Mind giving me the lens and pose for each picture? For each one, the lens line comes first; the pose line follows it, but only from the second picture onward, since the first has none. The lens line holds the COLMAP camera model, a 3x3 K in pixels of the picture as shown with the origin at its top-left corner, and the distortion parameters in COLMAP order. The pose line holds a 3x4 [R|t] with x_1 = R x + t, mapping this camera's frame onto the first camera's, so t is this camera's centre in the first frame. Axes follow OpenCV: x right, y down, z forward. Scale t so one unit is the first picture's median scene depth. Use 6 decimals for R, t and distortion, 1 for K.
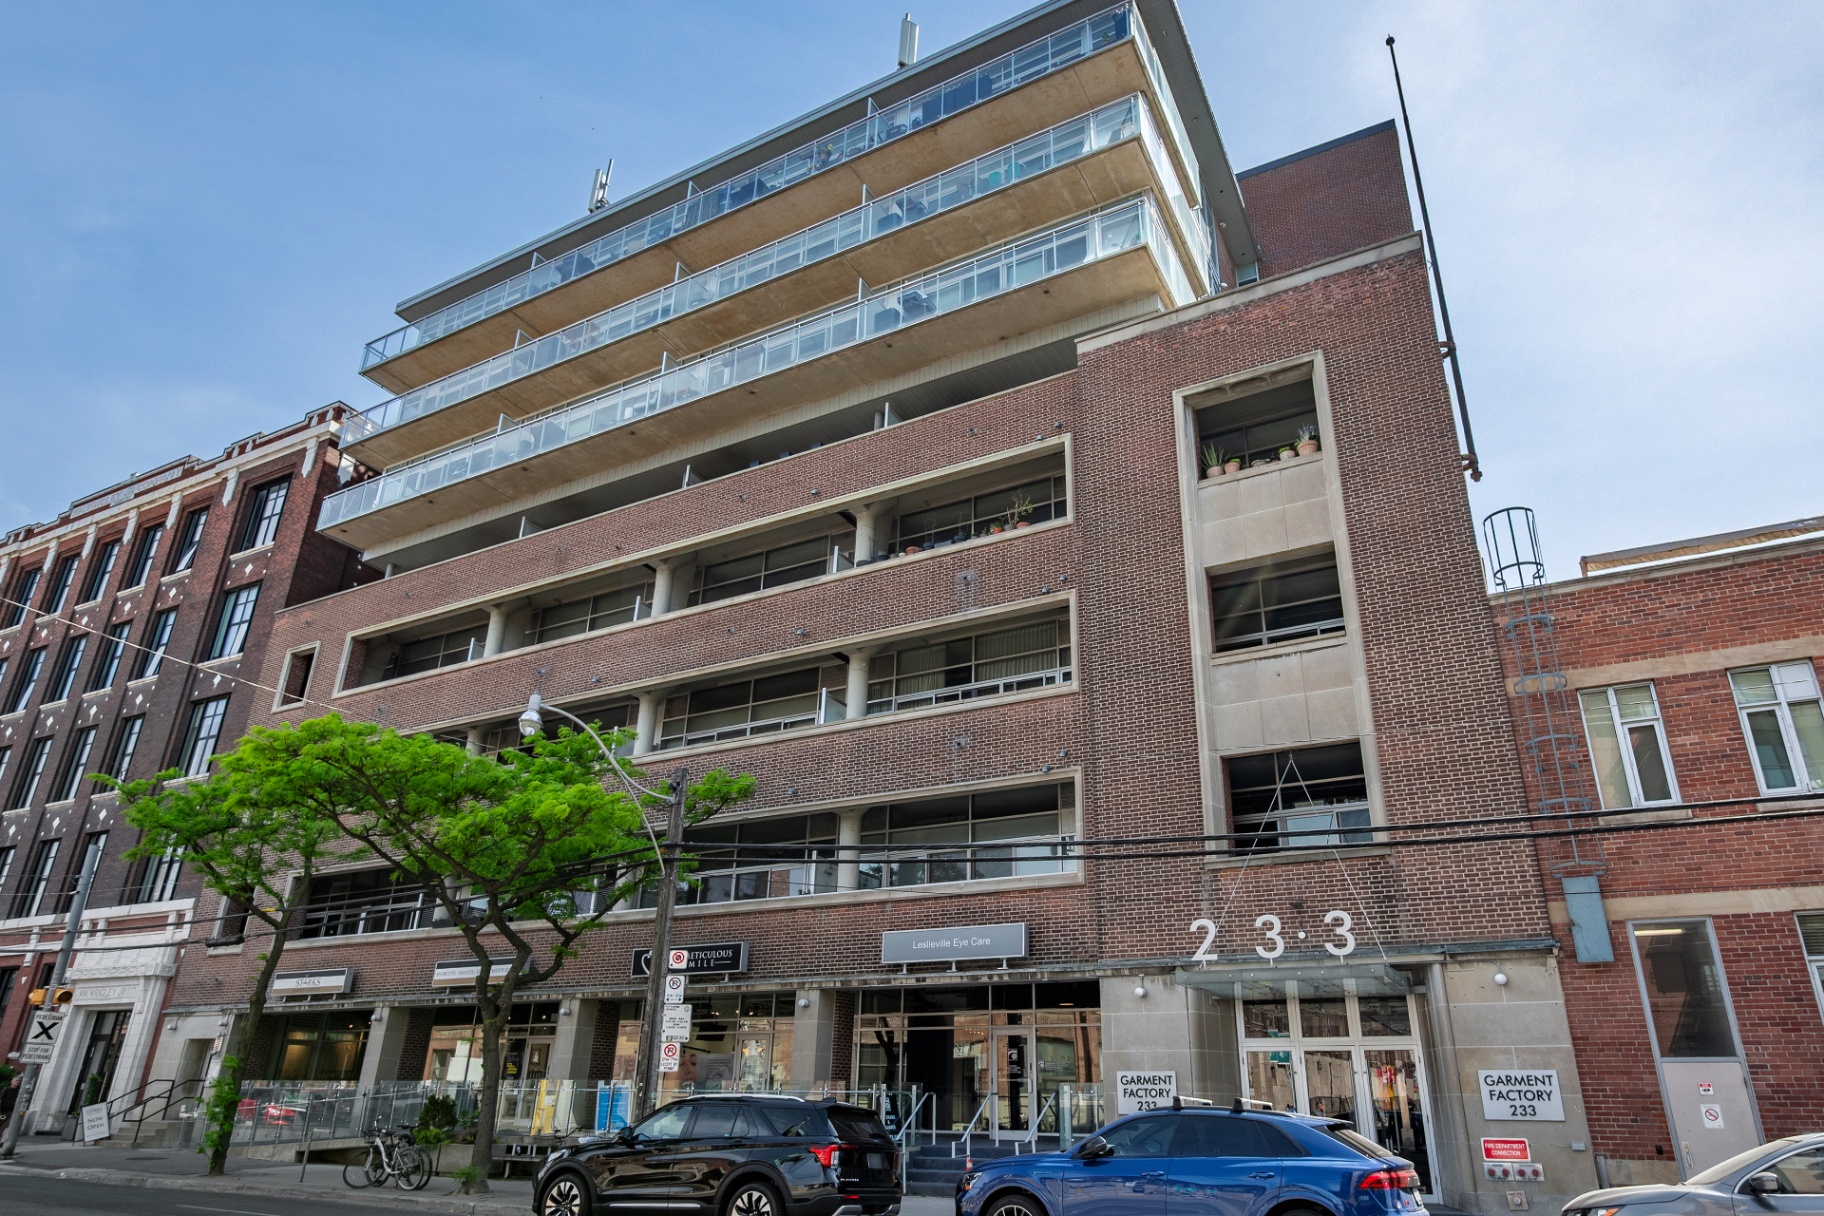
lens RADIAL K [[1137.4, 0, 968.7], [0, 1137.4, 617.6], [0, 0, 1]] dist [0.000106, -0.001201]
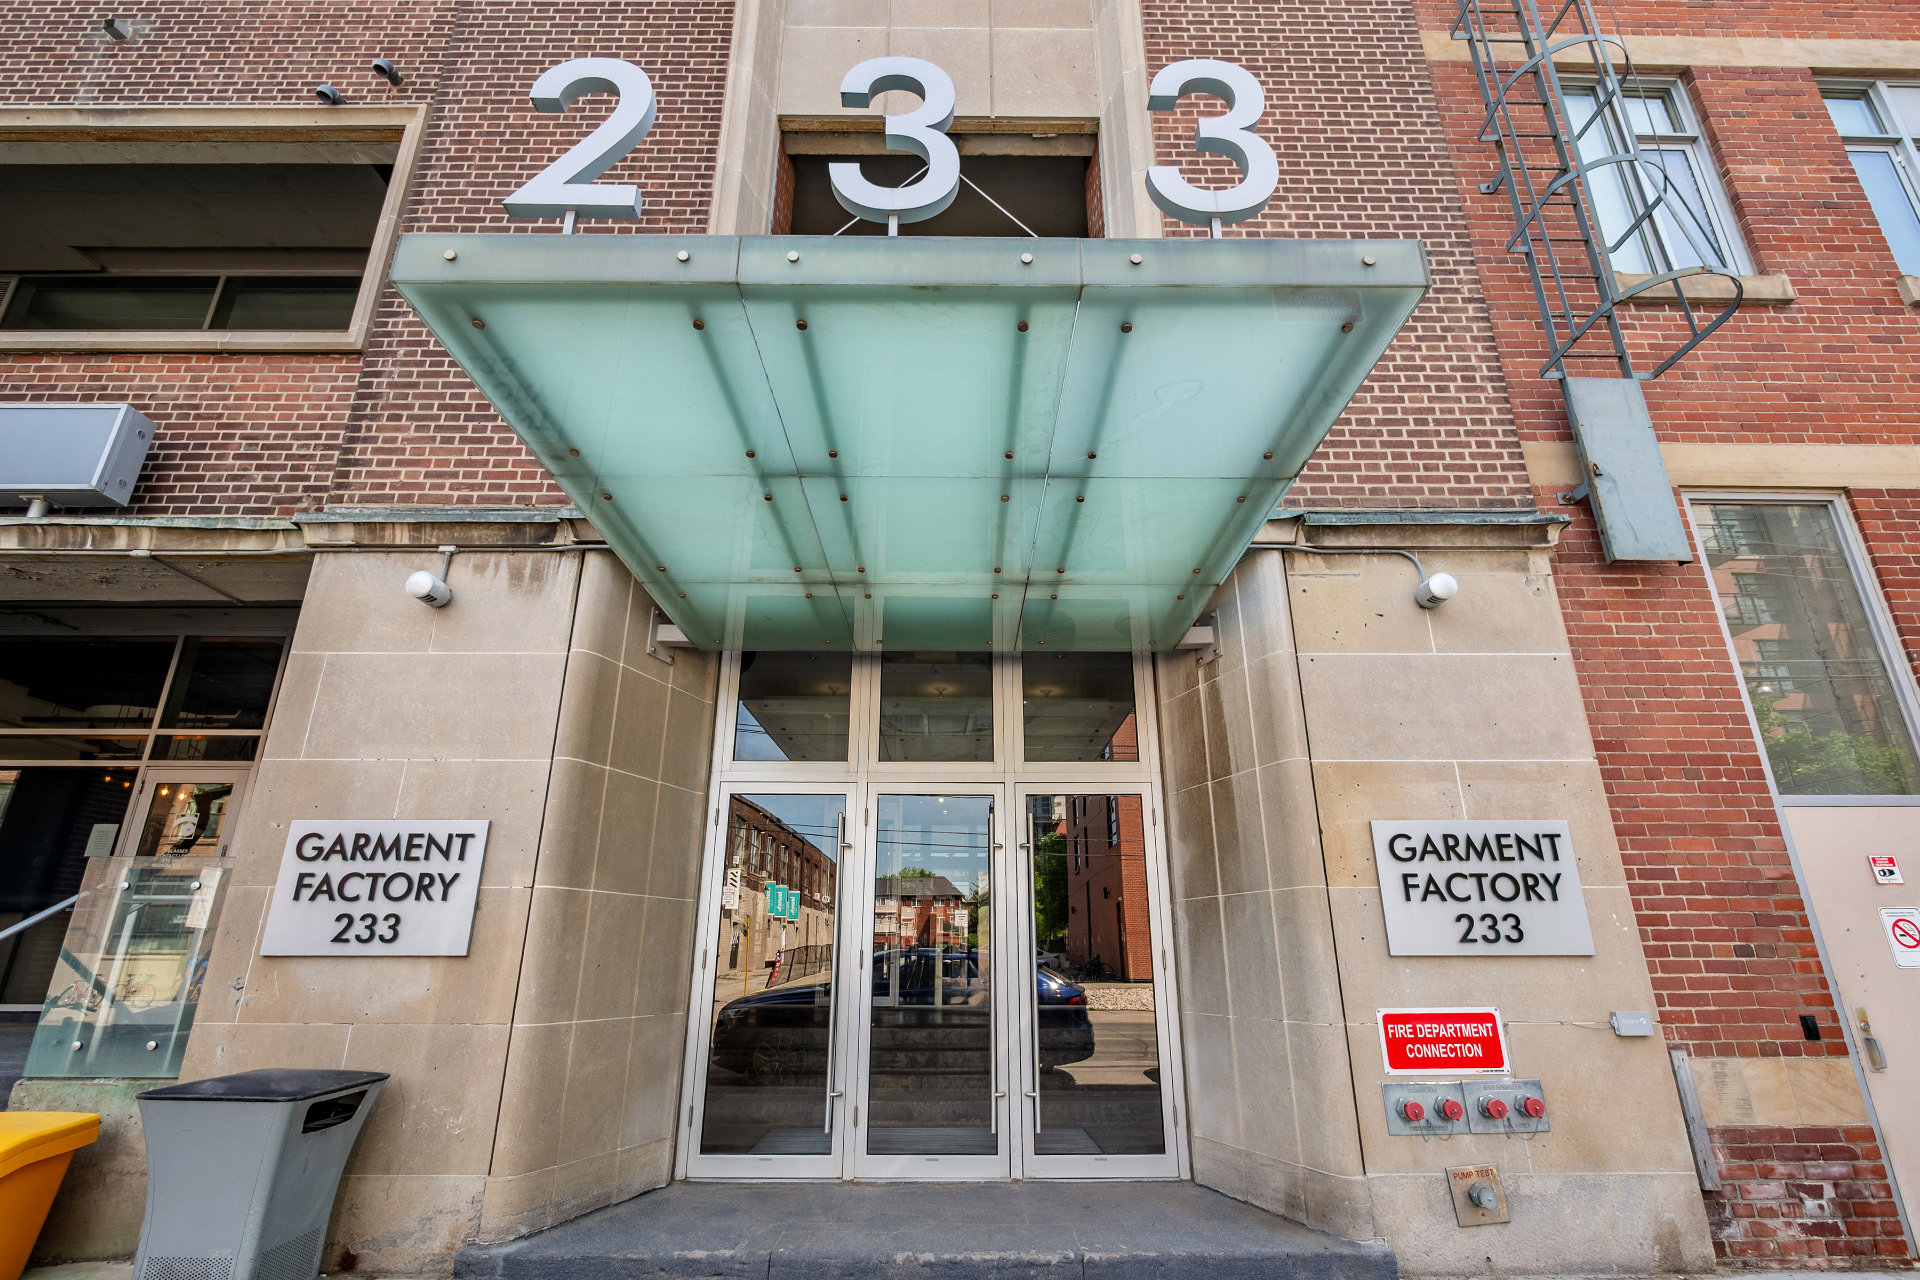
lens RADIAL K [[897.9, 0, 960.0], [0, 897.9, 640.0], [0, 0, 1]] dist [-0.011342, 0.000326]
pose [[0.902696, 0.136454, 0.408069, 0.214459], [-0.159511, 0.986932, 0.022837, 0.361972], [-0.399620, -0.085707, 0.912665, 0.814016]]
